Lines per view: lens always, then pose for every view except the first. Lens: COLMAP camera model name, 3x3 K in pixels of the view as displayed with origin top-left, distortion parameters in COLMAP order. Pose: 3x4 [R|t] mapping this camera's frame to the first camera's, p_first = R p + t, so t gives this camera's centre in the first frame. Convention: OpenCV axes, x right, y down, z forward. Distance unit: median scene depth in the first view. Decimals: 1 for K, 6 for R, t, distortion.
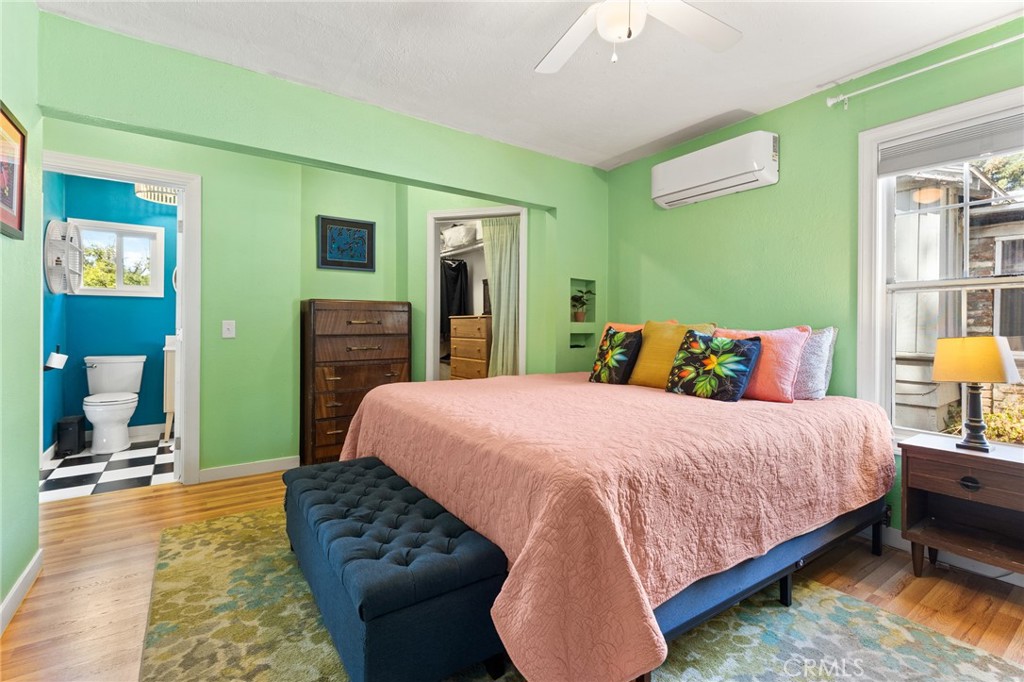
lens RADIAL K [[465.4, 0, 524.8], [0, 465.4, 331.5], [0, 0, 1]] dist [-0.000024, 0.000375]
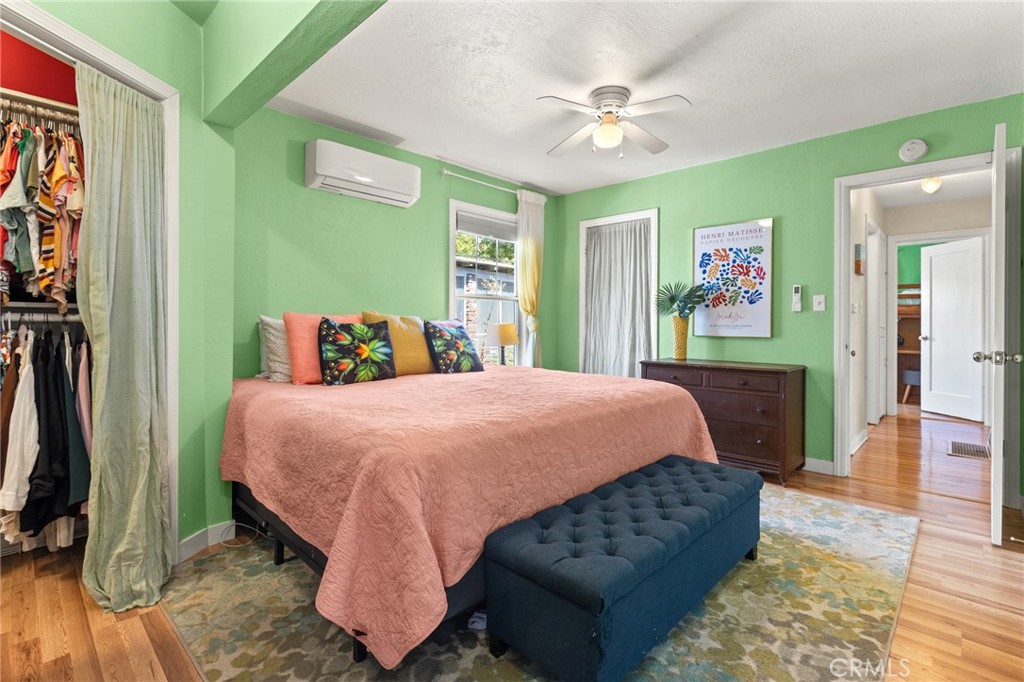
lens RADIAL K [[475.9, 0, 518.7], [0, 475.9, 320.1], [0, 0, 1]] dist [0.000736, 0.000378]
pose [[-0.194761, 0.003201, 0.980846, -0.768608], [0.007002, 0.999974, -0.001873, -0.001443], [-0.980826, 0.006503, -0.194778, 0.892062]]
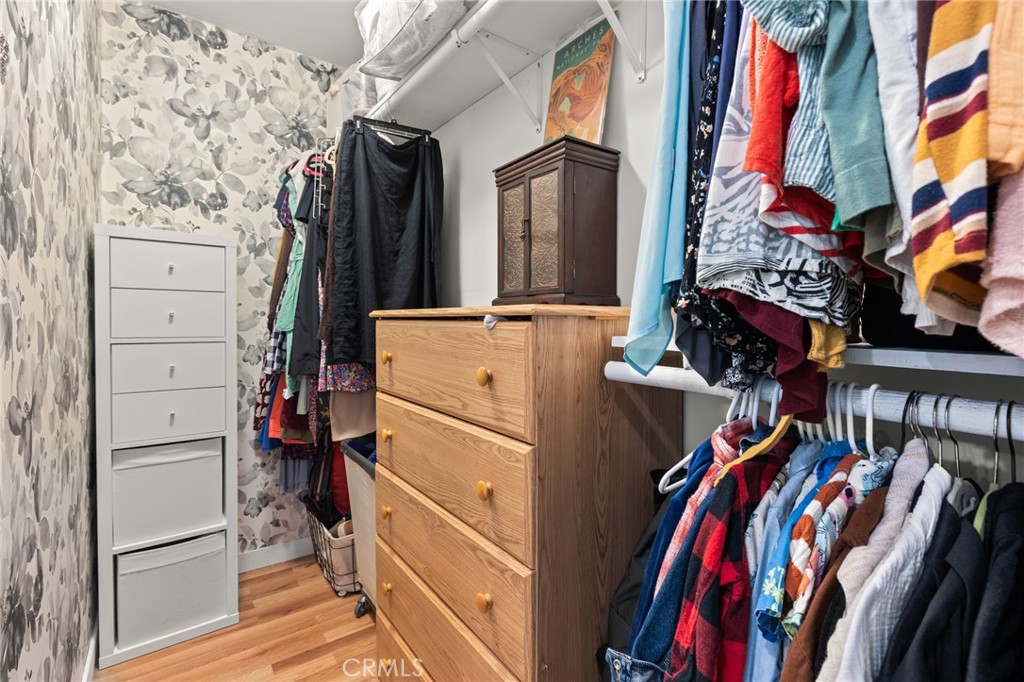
lens RADIAL K [[465.4, 0, 524.8], [0, 465.4, 331.5], [0, 0, 1]] dist [-0.000024, 0.000375]
pose [[0.999774, 0.003566, 0.020960, -0.137114], [-0.003724, 0.999965, 0.007500, -0.039605], [-0.020932, -0.007577, 0.999752, 1.270151]]
